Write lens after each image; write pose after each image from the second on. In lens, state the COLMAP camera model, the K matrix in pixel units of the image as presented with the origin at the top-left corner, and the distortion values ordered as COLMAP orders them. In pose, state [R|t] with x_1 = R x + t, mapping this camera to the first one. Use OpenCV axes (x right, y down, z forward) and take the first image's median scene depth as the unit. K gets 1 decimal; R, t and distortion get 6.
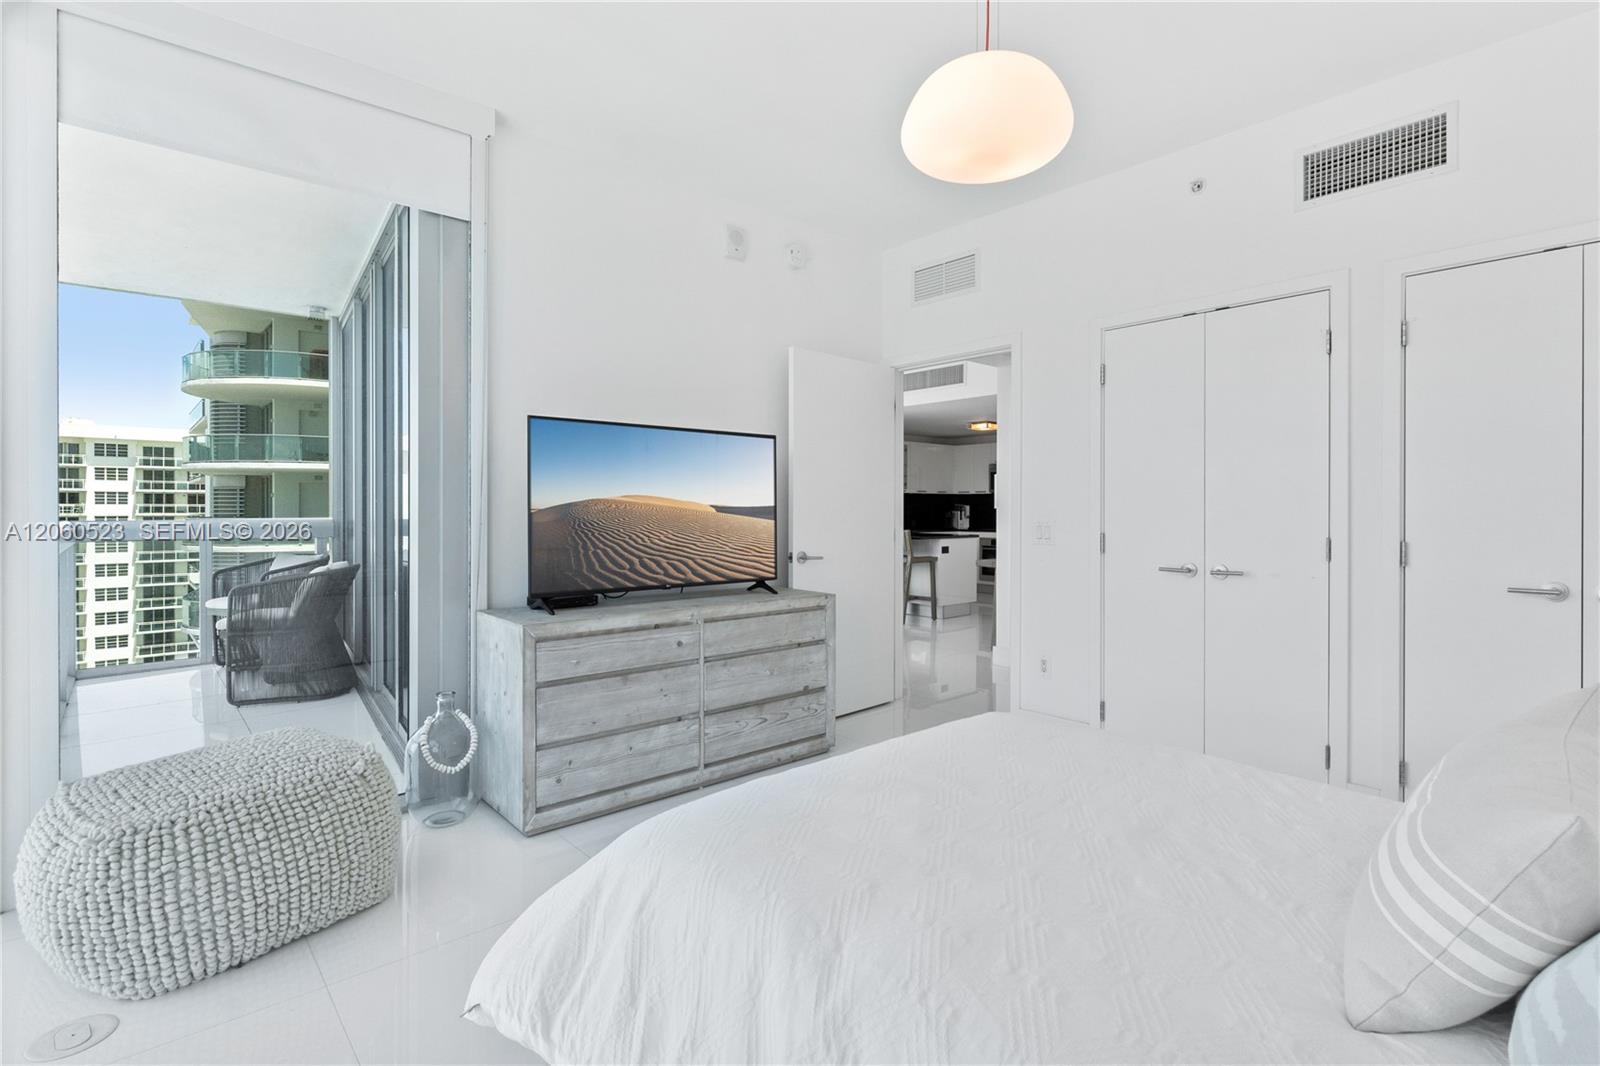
lens RADIAL K [[803.8, 0, 803.9], [0, 803.8, 511.4], [0, 0, 1]] dist [0.010306, 0.002964]
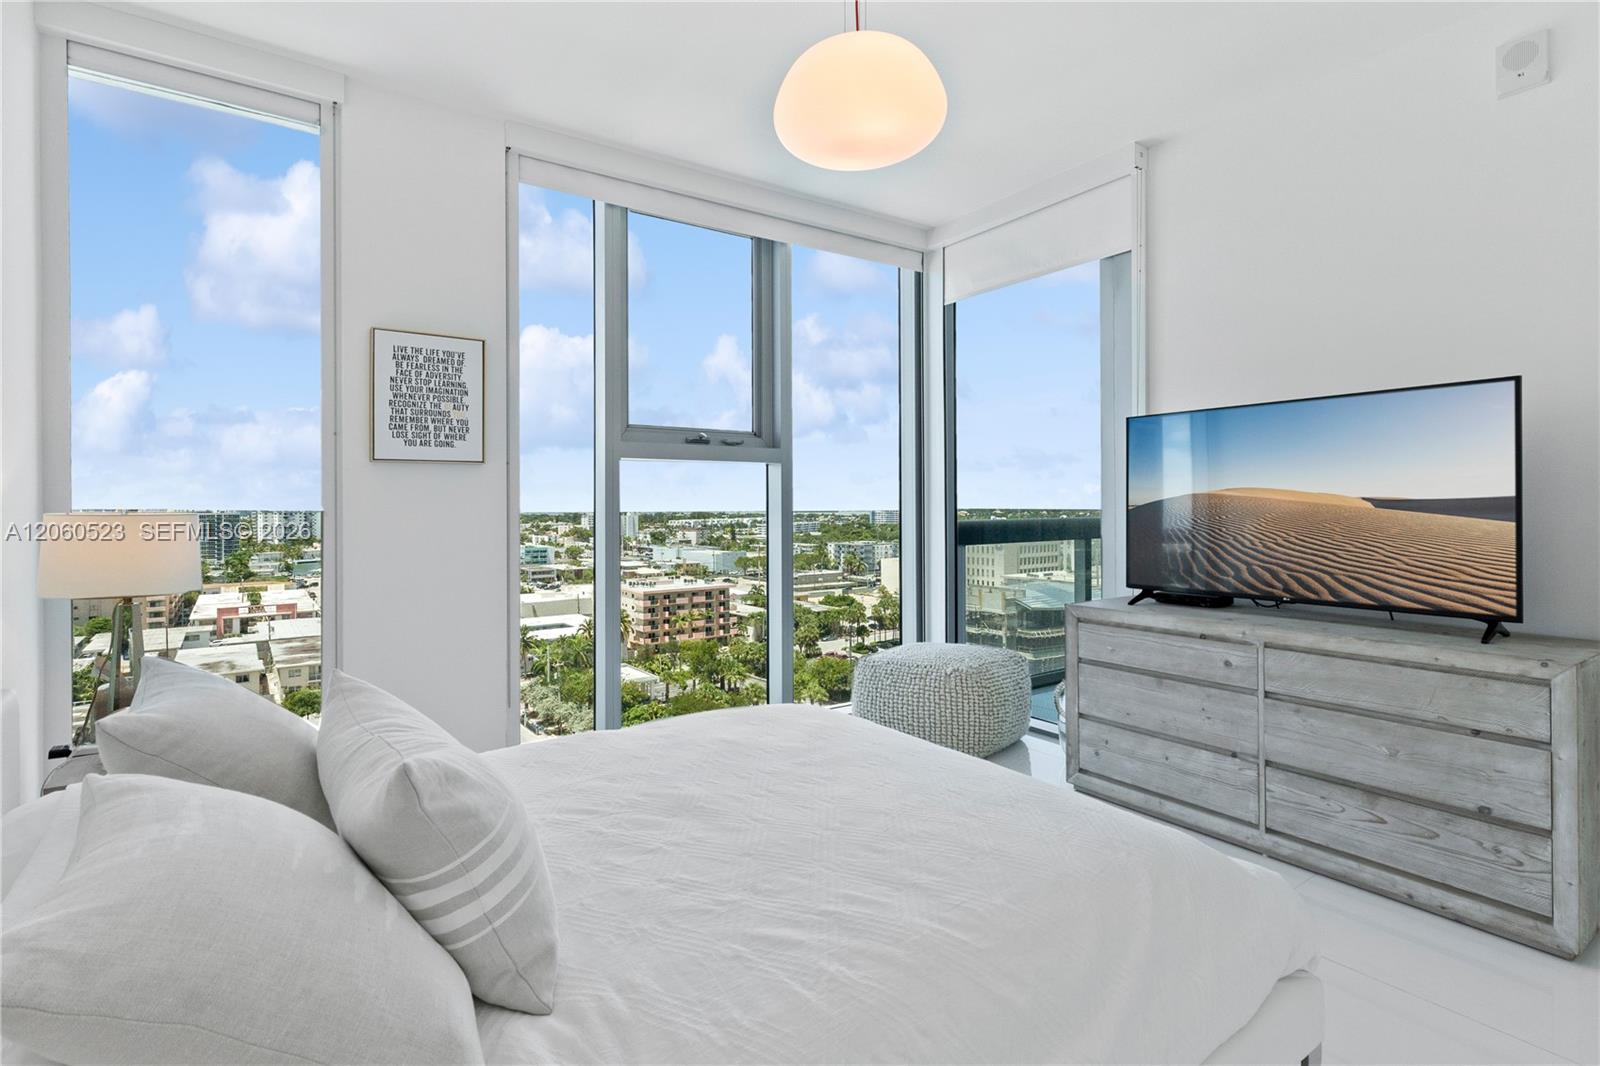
lens RADIAL K [[803.8, 0, 773.1], [0, 803.8, 505.5], [0, 0, 1]] dist [0.010306, 0.002964]
pose [[-0.172777, -0.004088, -0.984953, 0.736529], [0.000238, 0.999991, -0.004192, 0.002809], [0.984961, -0.000959, -0.172774, 0.658474]]
